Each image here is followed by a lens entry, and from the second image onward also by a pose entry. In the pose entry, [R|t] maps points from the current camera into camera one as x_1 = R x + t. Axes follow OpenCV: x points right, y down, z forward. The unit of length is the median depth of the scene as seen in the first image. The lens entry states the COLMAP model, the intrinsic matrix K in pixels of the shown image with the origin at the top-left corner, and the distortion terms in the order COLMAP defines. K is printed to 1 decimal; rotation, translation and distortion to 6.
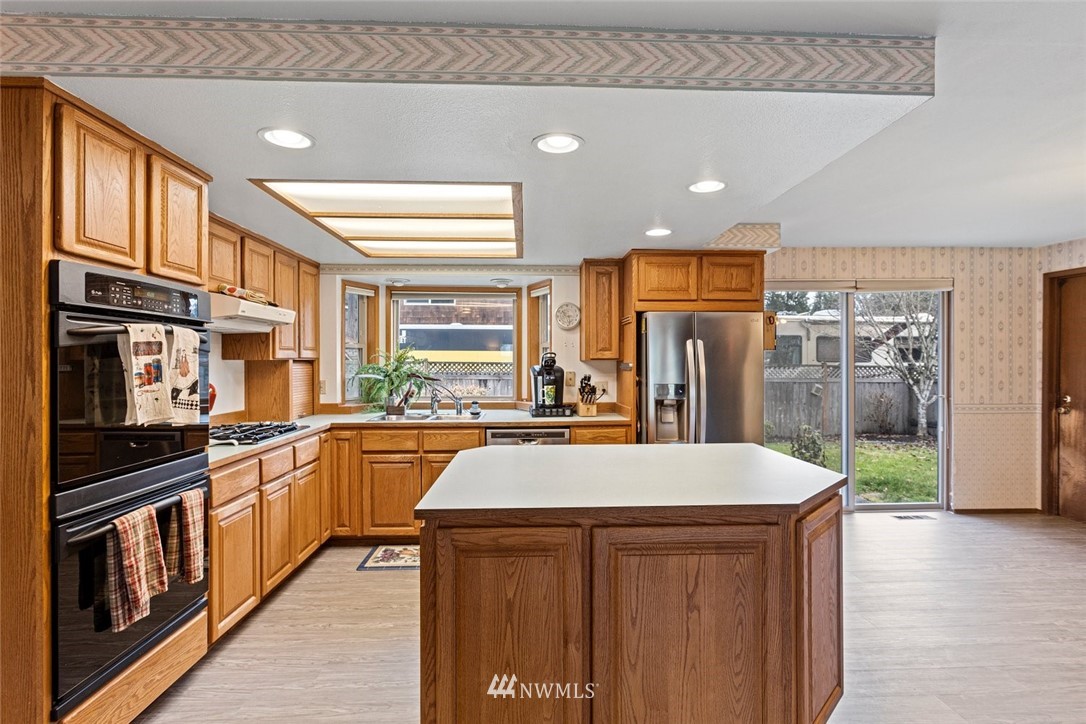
lens RADIAL K [[538.6, 0, 545.4], [0, 538.6, 368.1], [0, 0, 1]] dist [-0.004492, 0.000068]
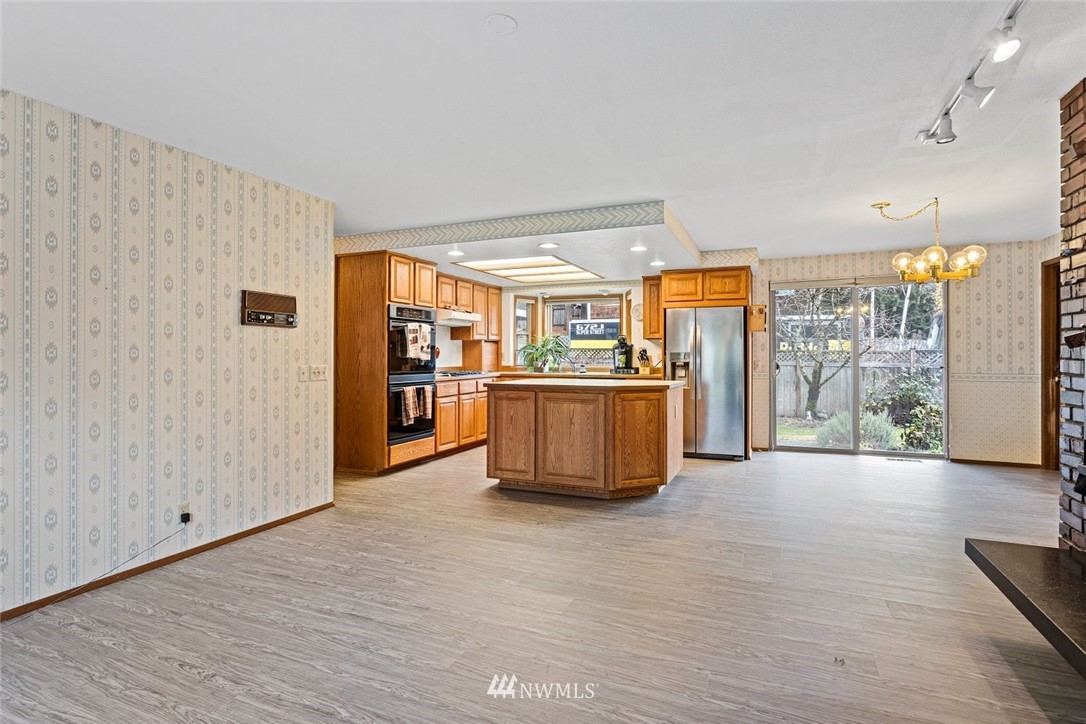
lens RADIAL K [[534.4, 0, 543.0], [0, 534.4, 362.0], [0, 0, 1]] dist [-0.013196, 0.001291]
pose [[0.901558, 0.007801, -0.432588, 0.871158], [-0.007192, 0.999970, 0.003043, 0.087627], [0.432598, 0.000367, 0.901587, -0.991826]]
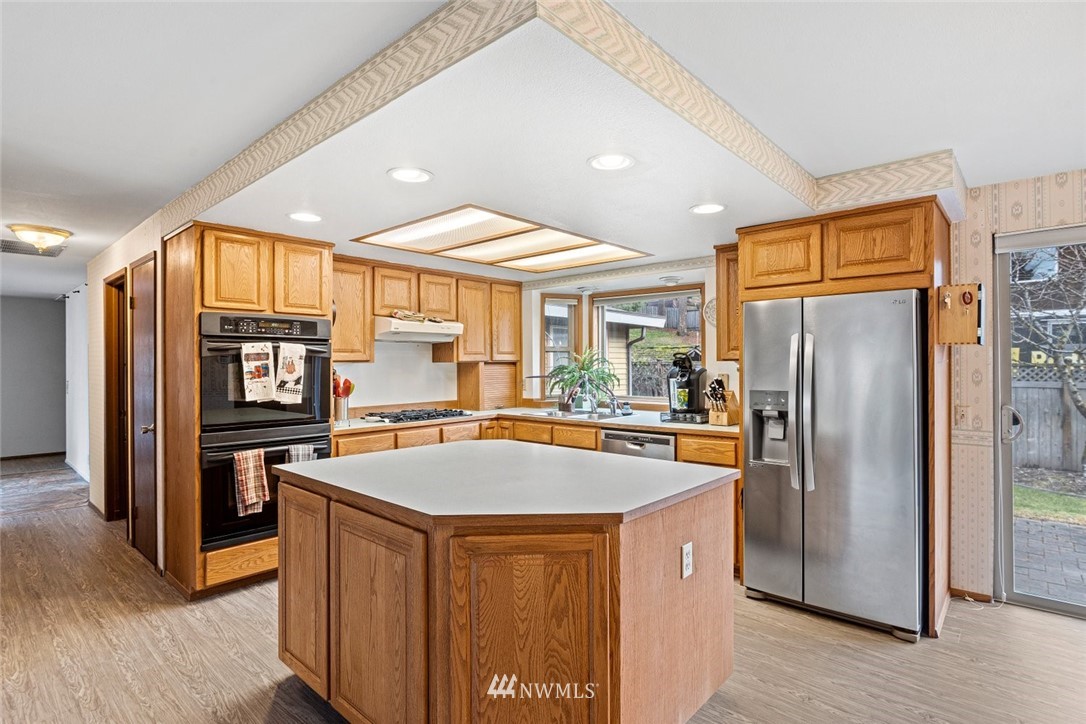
lens RADIAL K [[538.6, 0, 545.4], [0, 538.6, 368.1], [0, 0, 1]] dist [-0.004492, 0.000068]
pose [[0.718786, 0.003532, -0.695223, 0.854651], [-0.004217, 0.999991, 0.000720, -0.004792], [0.695219, 0.002415, 0.718794, 0.308302]]
